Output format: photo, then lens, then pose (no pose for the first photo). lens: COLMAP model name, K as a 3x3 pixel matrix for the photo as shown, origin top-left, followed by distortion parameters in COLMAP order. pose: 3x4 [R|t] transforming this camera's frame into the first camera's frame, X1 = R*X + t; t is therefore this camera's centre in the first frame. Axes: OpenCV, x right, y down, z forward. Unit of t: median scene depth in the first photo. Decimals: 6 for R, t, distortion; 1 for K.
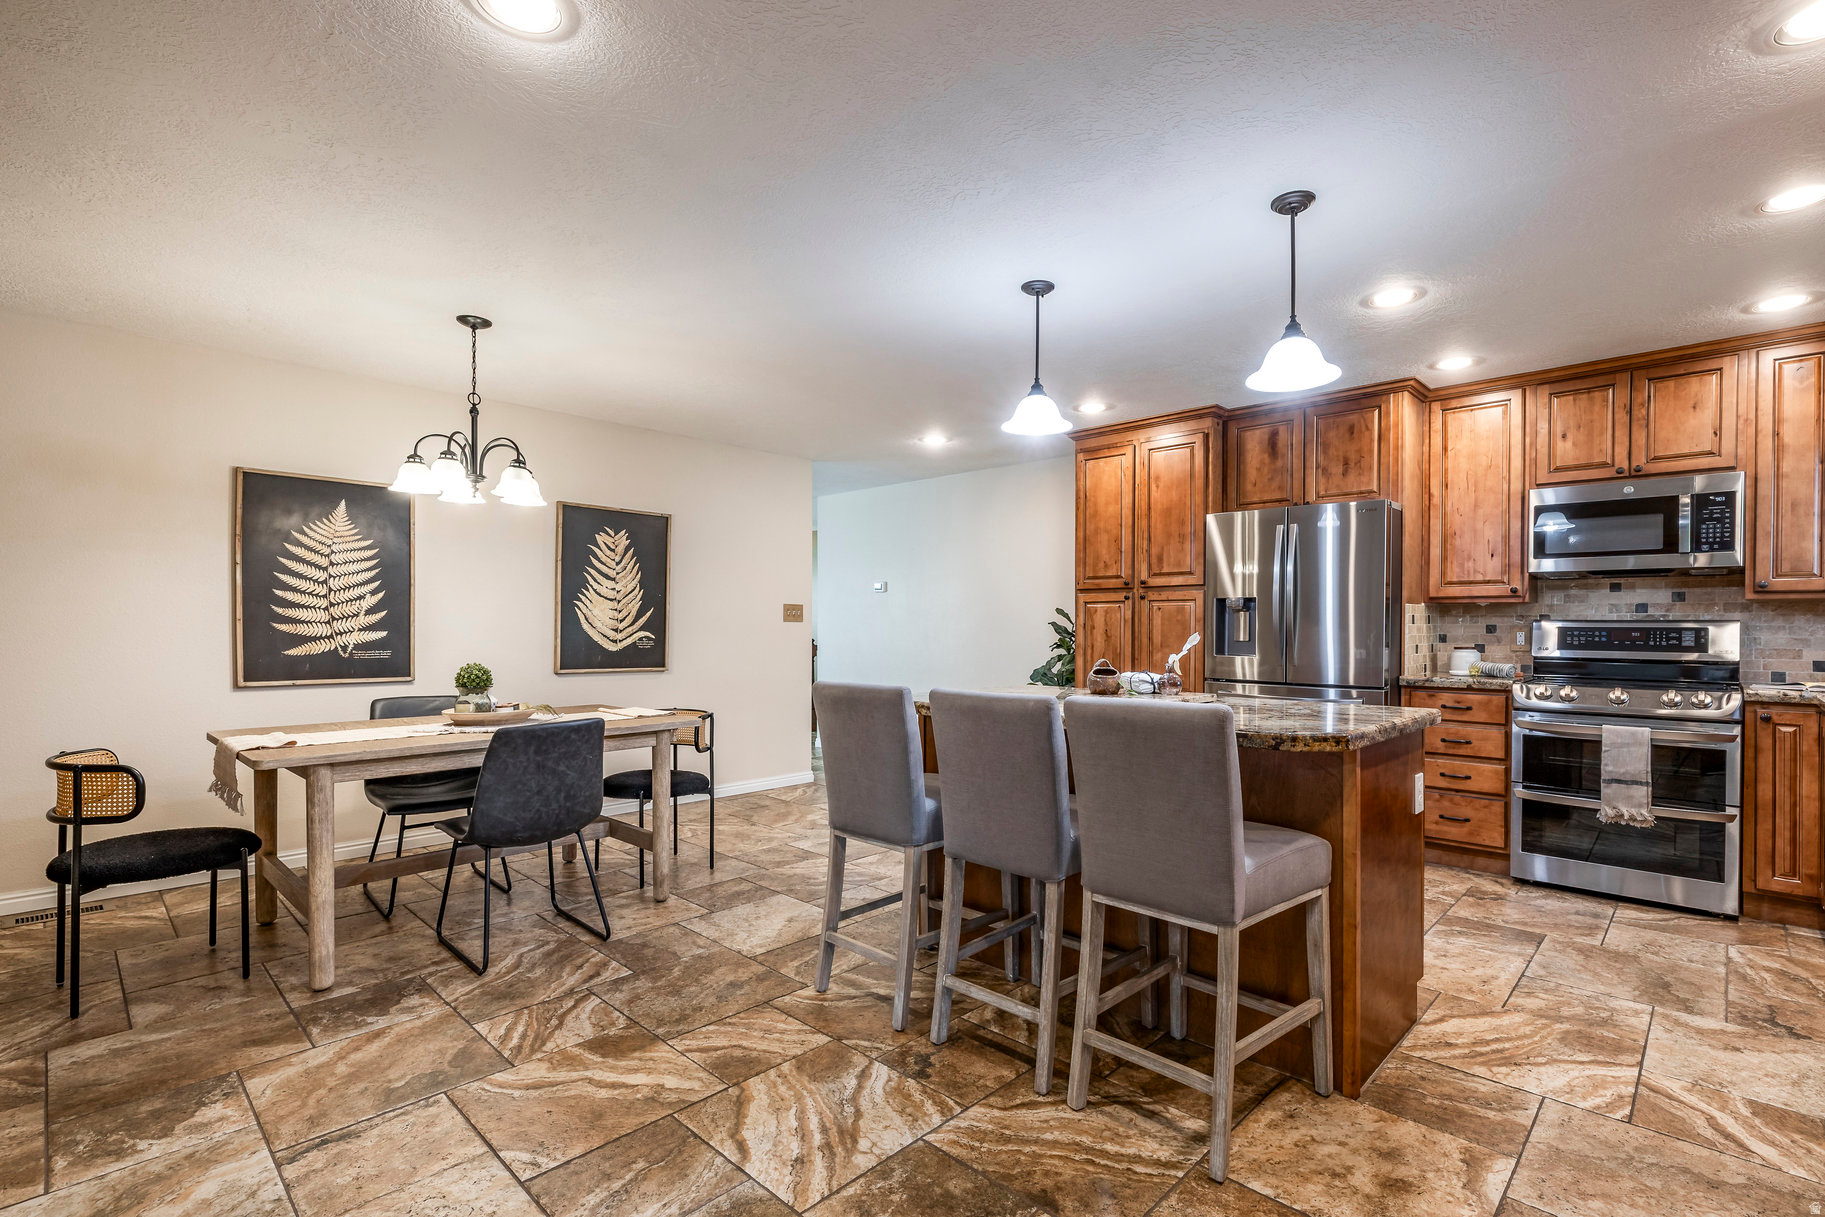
lens RADIAL K [[839.2, 0, 949.2], [0, 839.2, 633.5], [0, 0, 1]] dist [0.002286, -0.001123]
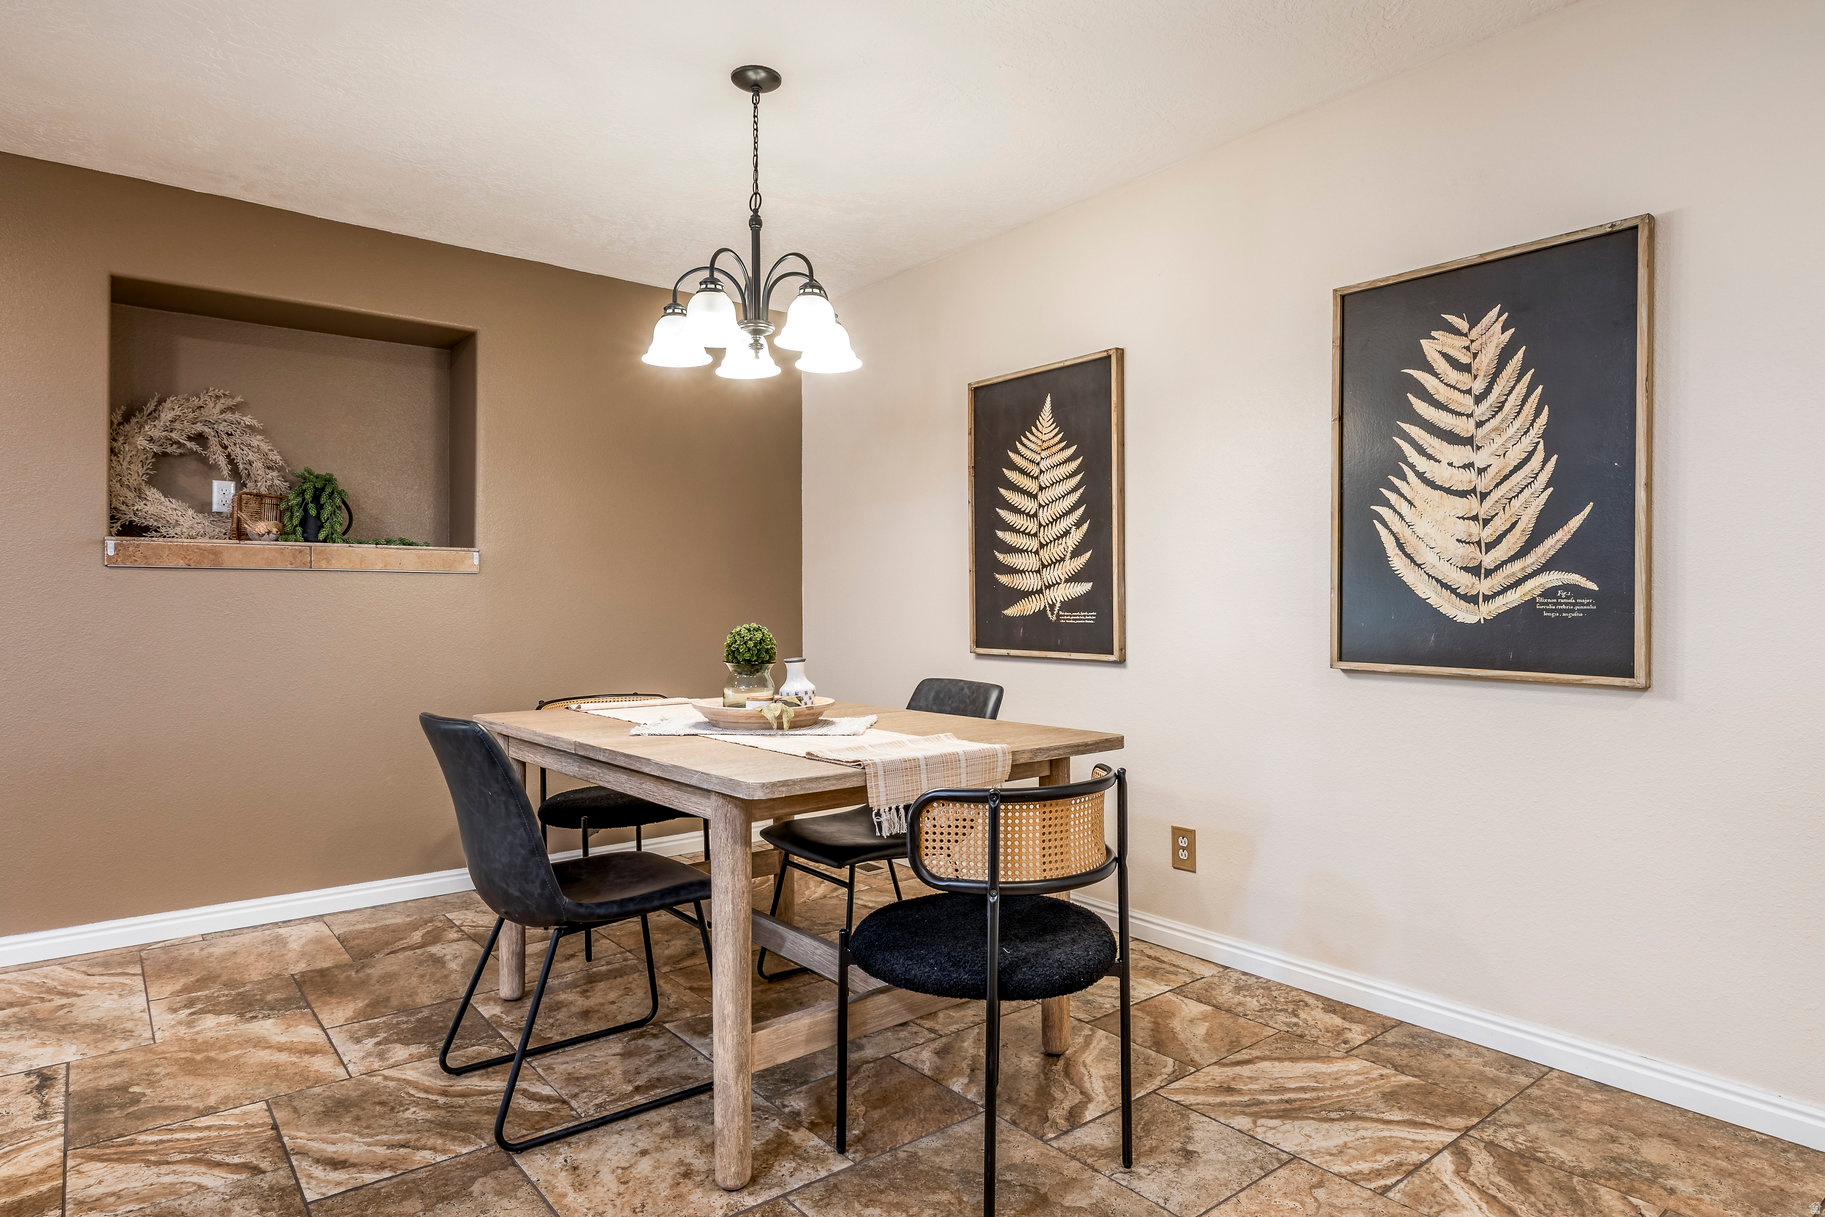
lens RADIAL K [[1036.8, 0, 902.7], [0, 1036.8, 602.1], [0, 0, 1]] dist [-0.001563, -0.001322]
pose [[-0.153401, -0.006036, -0.988146, 0.149568], [-0.004302, 0.999976, -0.005441, 0.018386], [0.988155, 0.003416, -0.153424, 1.020067]]
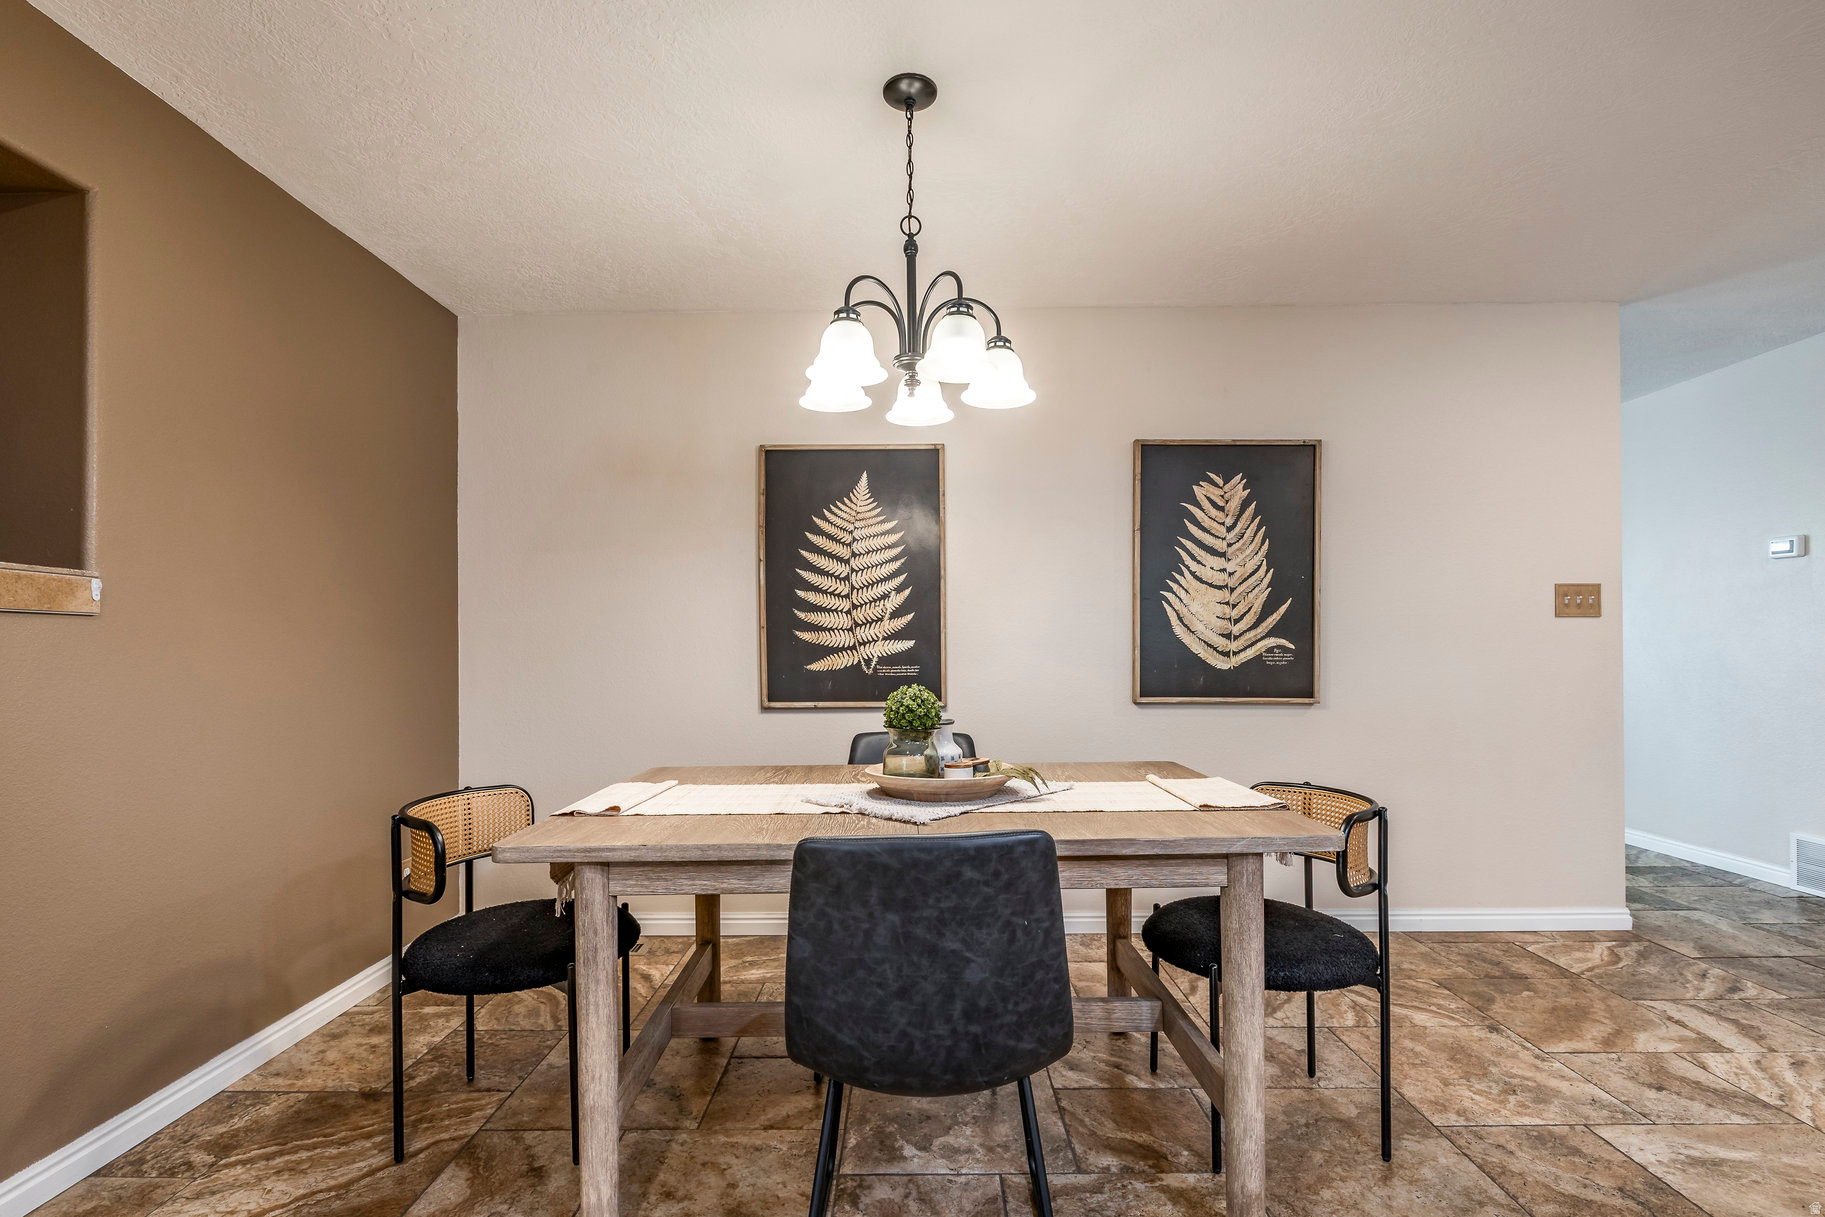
lens RADIAL K [[839.2, 0, 908.0], [0, 839.2, 648.4], [0, 0, 1]] dist [0.002286, -0.001123]
pose [[0.672461, -0.011237, -0.740047, -0.120019], [0.006049, 0.999935, -0.009687, 0.012554], [0.740108, 0.002038, 0.672485, 0.509106]]
